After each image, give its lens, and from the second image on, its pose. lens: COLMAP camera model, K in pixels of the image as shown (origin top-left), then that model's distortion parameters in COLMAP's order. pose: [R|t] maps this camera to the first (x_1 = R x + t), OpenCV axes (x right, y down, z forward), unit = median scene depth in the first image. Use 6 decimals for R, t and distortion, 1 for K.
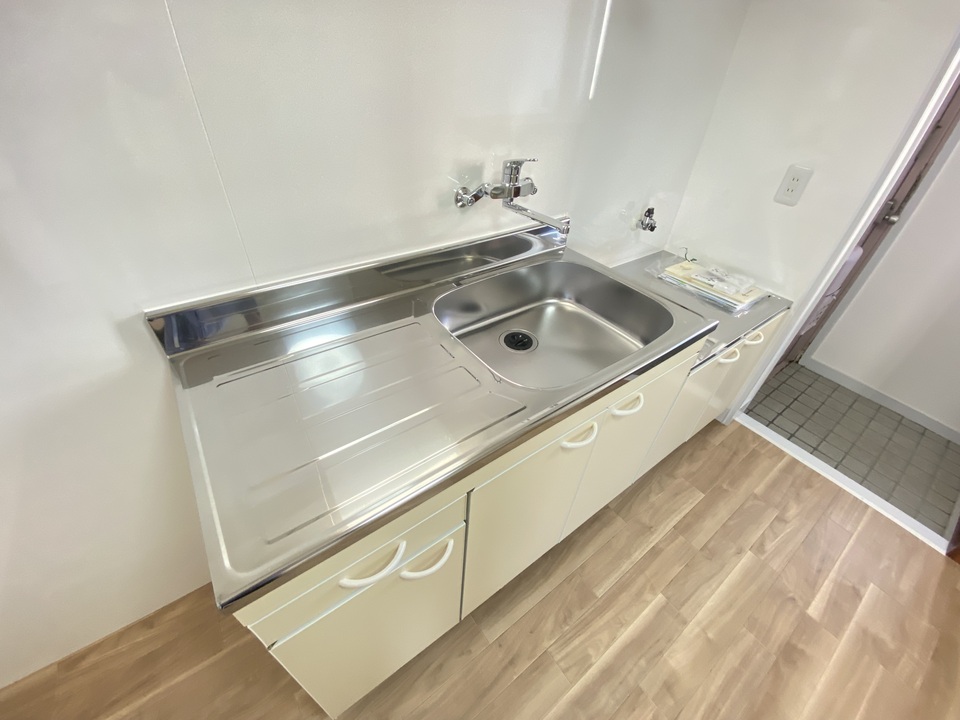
lens RADIAL K [[388.1, 0, 480.0], [0, 388.1, 360.0], [0, 0, 1]] dist [0.019123, -0.020168]
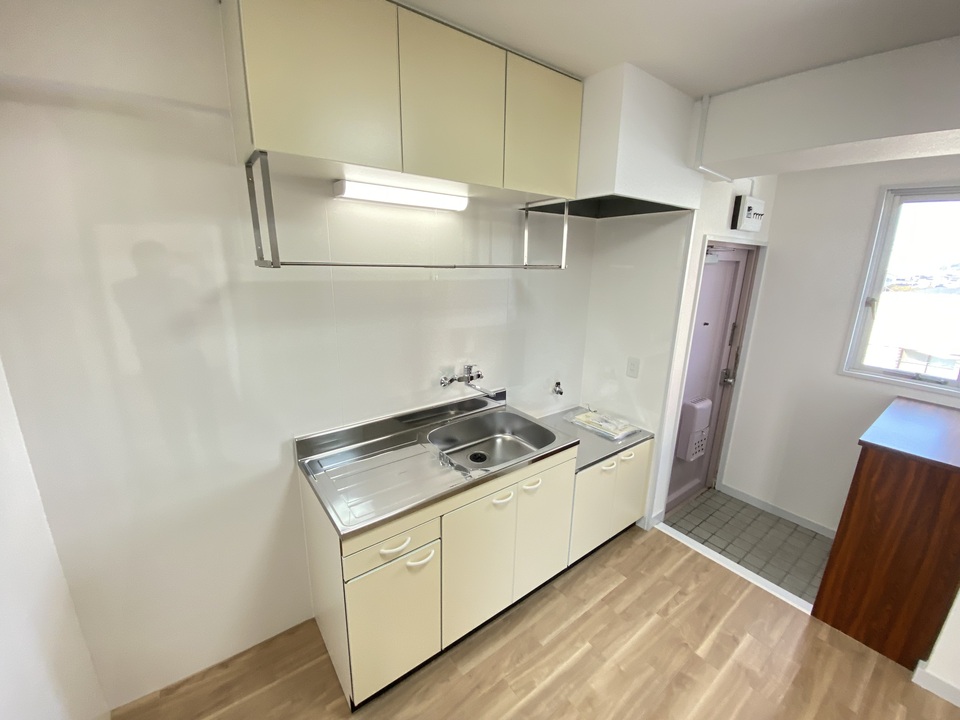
lens RADIAL K [[388.1, 0, 480.0], [0, 388.1, 360.0], [0, 0, 1]] dist [0.019123, -0.020168]
pose [[0.999391, -0.034788, 0.002855, 0.107765], [0.032885, 0.910990, -0.411116, 0.236855], [0.011701, 0.410960, 0.911578, -0.668119]]
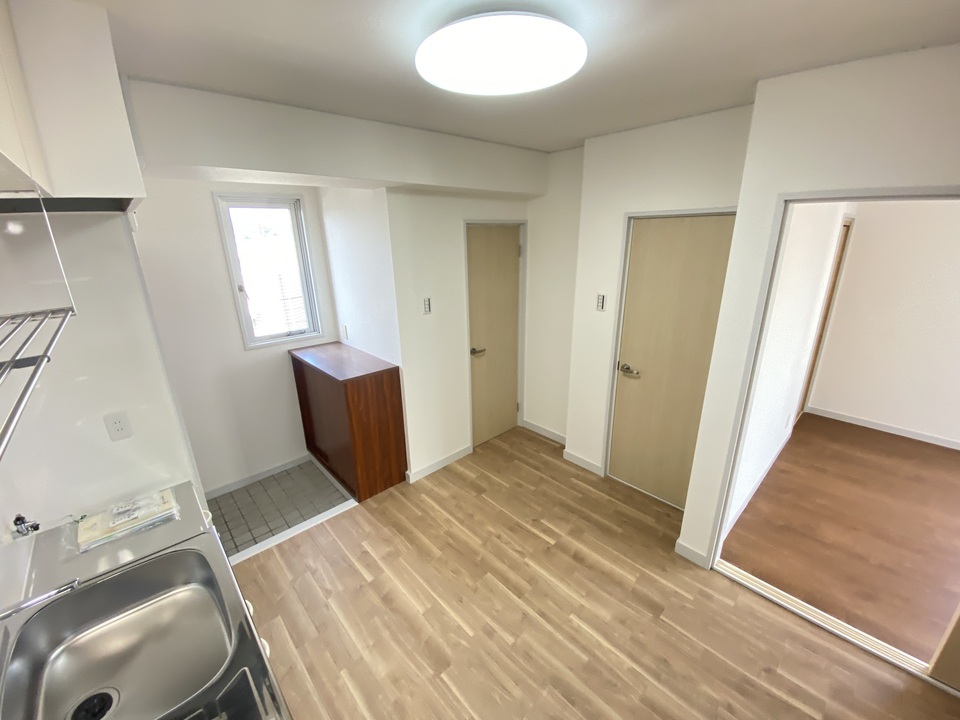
lens RADIAL K [[388.1, 0, 480.0], [0, 388.1, 360.0], [0, 0, 1]] dist [0.019123, -0.020168]
pose [[-0.115065, -0.353167, 0.928457, -0.450388], [0.631961, 0.695102, 0.342723, -0.300191], [-0.766411, 0.626184, 0.143206, -0.231230]]
